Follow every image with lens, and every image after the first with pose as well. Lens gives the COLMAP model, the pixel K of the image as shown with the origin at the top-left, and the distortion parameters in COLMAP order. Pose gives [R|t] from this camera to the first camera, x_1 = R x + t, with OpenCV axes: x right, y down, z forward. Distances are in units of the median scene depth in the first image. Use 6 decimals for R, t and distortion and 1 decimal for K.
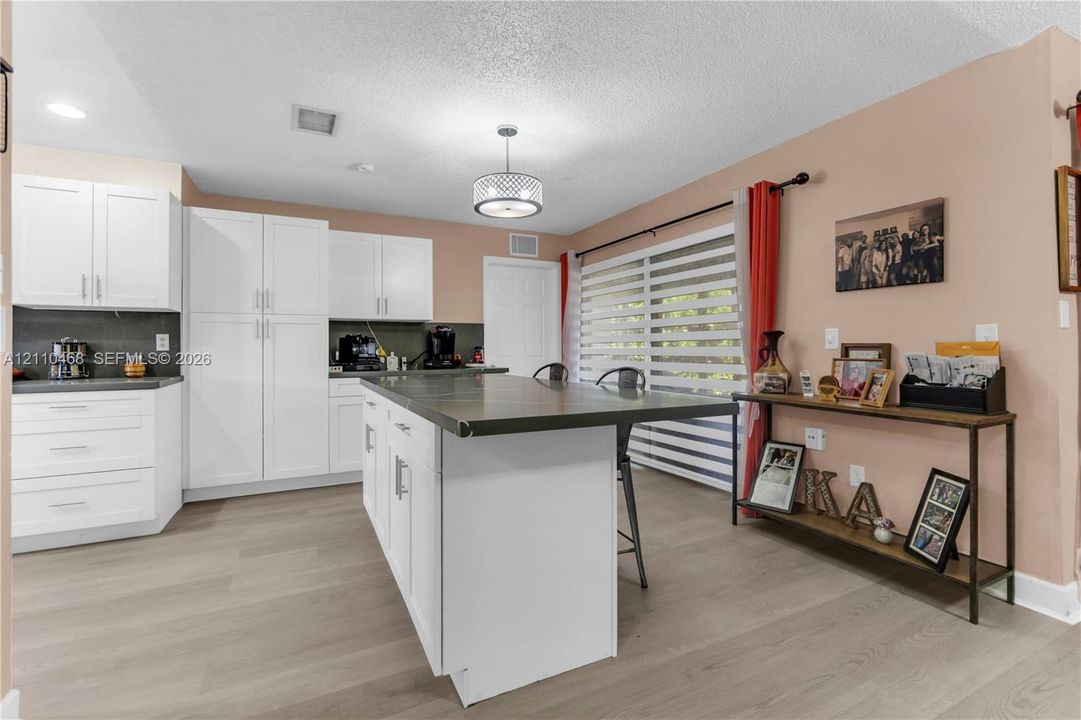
lens RADIAL K [[482.3, 0, 536.0], [0, 482.3, 347.1], [0, 0, 1]] dist [-0.001912, -0.000080]
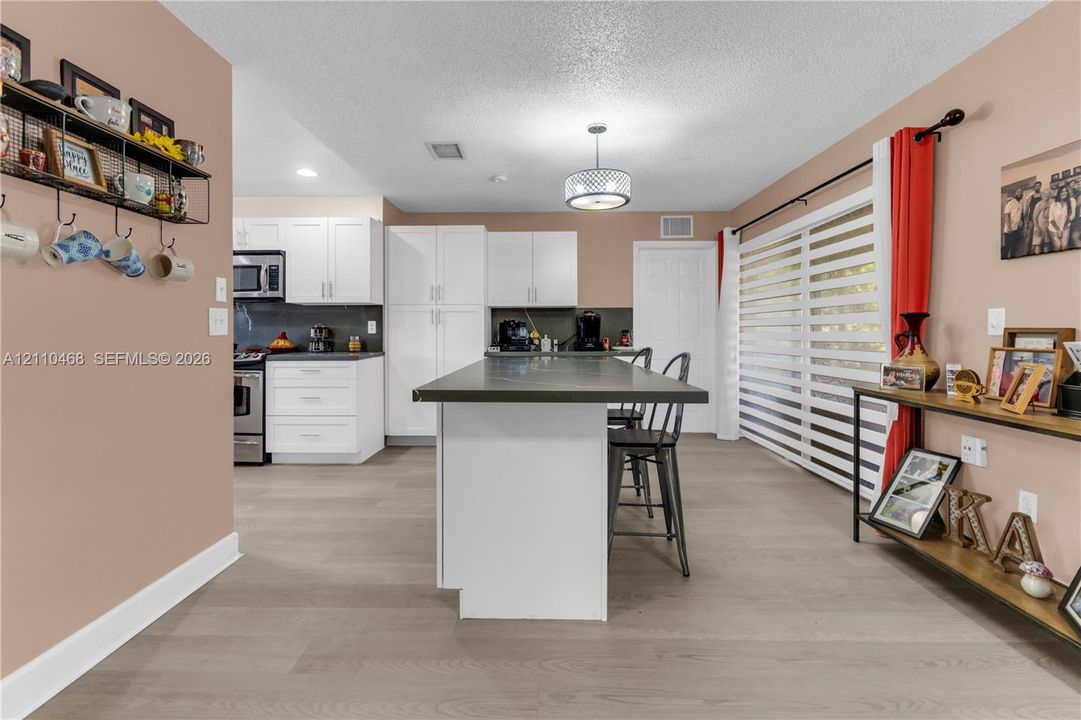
lens RADIAL K [[482.7, 0, 533.6], [0, 482.7, 333.9], [0, 0, 1]] dist [0.000179, 0.000615]
pose [[0.888081, 0.005086, -0.459659, 0.309953], [-0.000493, 0.999949, 0.010111, -0.005586], [0.459687, -0.008753, 0.888038, -0.014480]]
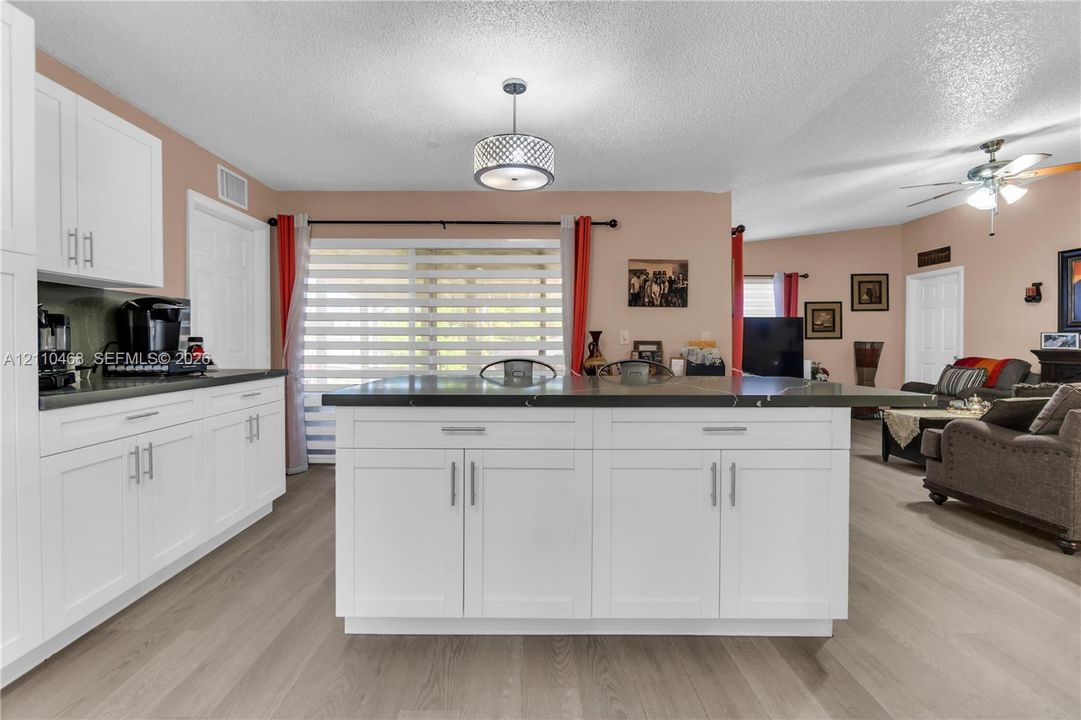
lens RADIAL K [[470.3, 0, 536.3], [0, 470.3, 349.2], [0, 0, 1]] dist [-0.001207, 0.000099]
pose [[0.435135, -0.006567, 0.900341, -0.798956], [-0.010401, 0.999870, 0.012320, 0.004450], [-0.900305, -0.014725, 0.435011, 0.602254]]
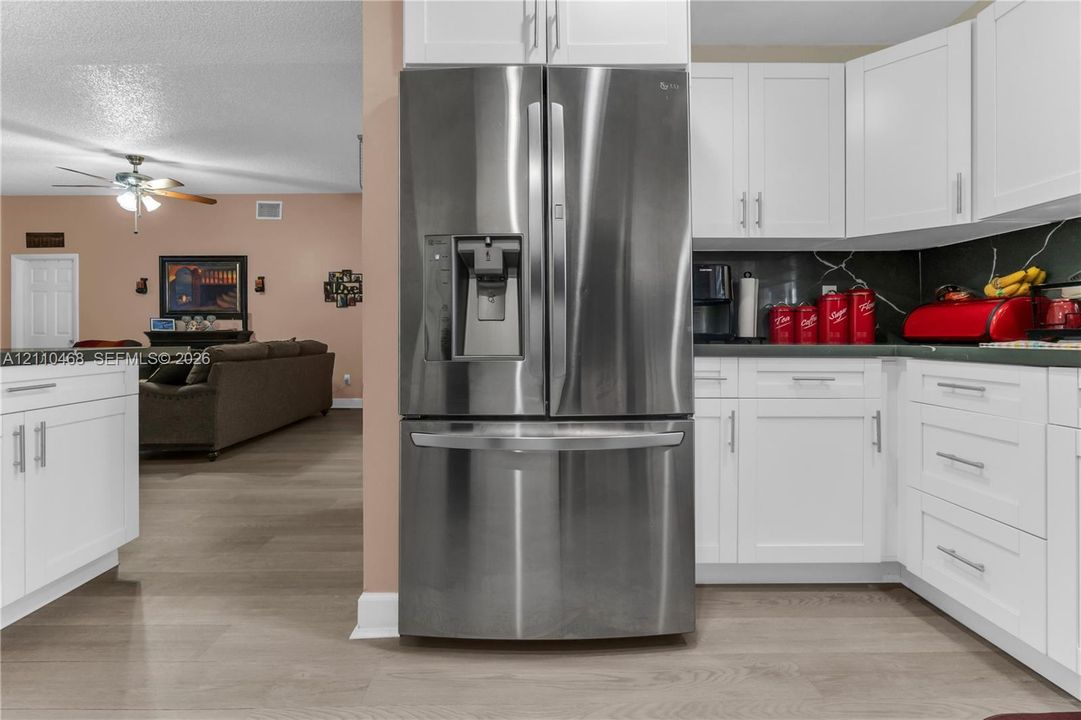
lens RADIAL K [[477.8, 0, 518.2], [0, 477.8, 336.3], [0, 0, 1]] dist [-0.001278, -0.000143]
pose [[-0.895509, 0.009248, 0.444947, -0.926267], [0.006358, 0.999948, -0.007987, 0.055757], [-0.444997, -0.004324, -0.895521, 0.886600]]
